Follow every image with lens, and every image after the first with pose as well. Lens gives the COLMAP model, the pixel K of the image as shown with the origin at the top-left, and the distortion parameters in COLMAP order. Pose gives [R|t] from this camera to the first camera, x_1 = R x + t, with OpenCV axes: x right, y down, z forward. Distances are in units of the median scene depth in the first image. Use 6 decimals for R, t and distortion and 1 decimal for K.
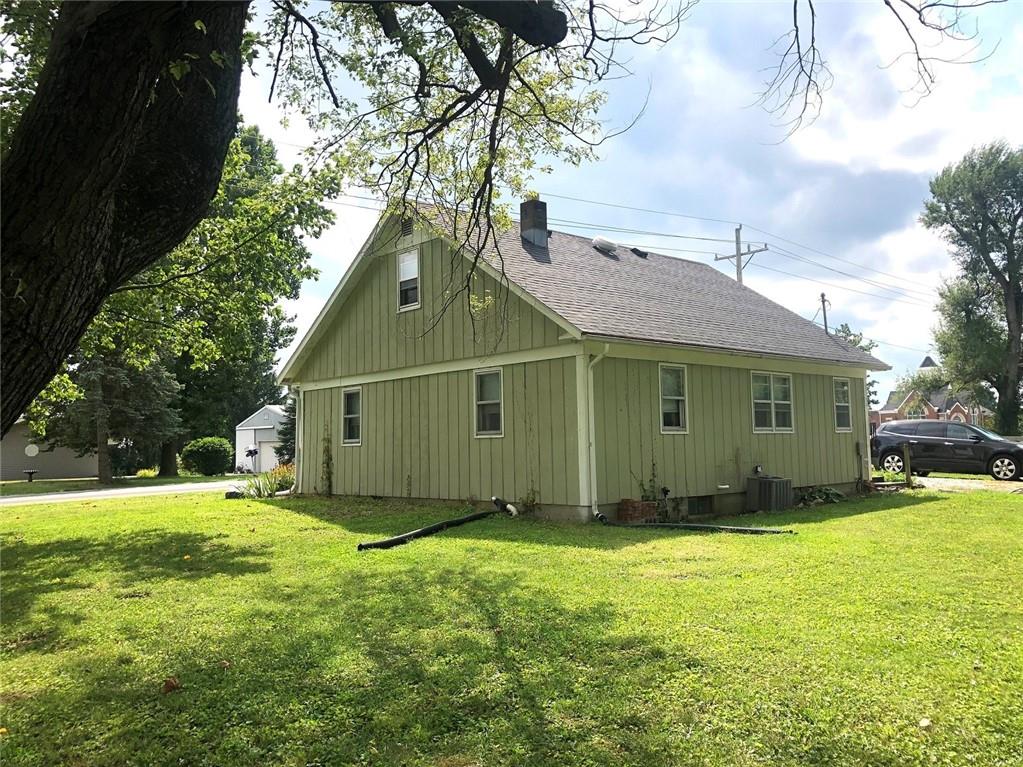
lens RADIAL K [[824.2, 0, 509.2], [0, 824.2, 382.5], [0, 0, 1]] dist [0.018074, 0.000681]
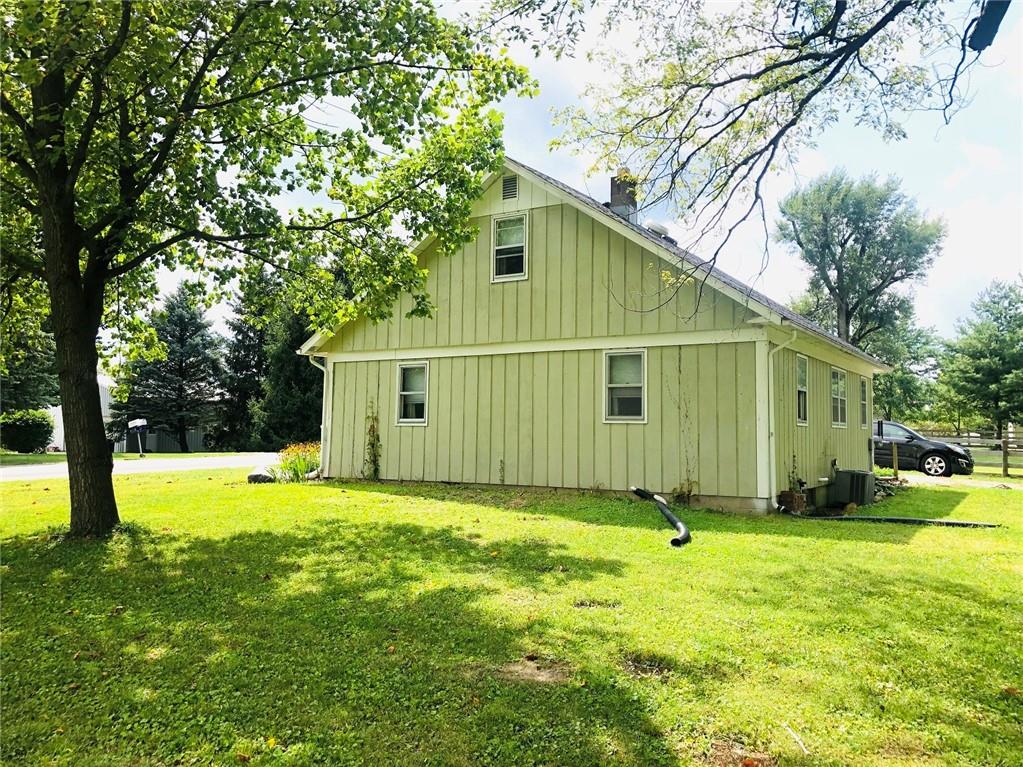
lens RADIAL K [[824.2, 0, 512.0], [0, 824.2, 379.6], [0, 0, 1]] dist [0.018074, 0.000681]
pose [[0.962096, 0.048787, 0.268311, -0.328584], [-0.052131, 0.998626, 0.005349, 0.015819], [-0.267681, -0.019134, 0.963318, 0.109386]]
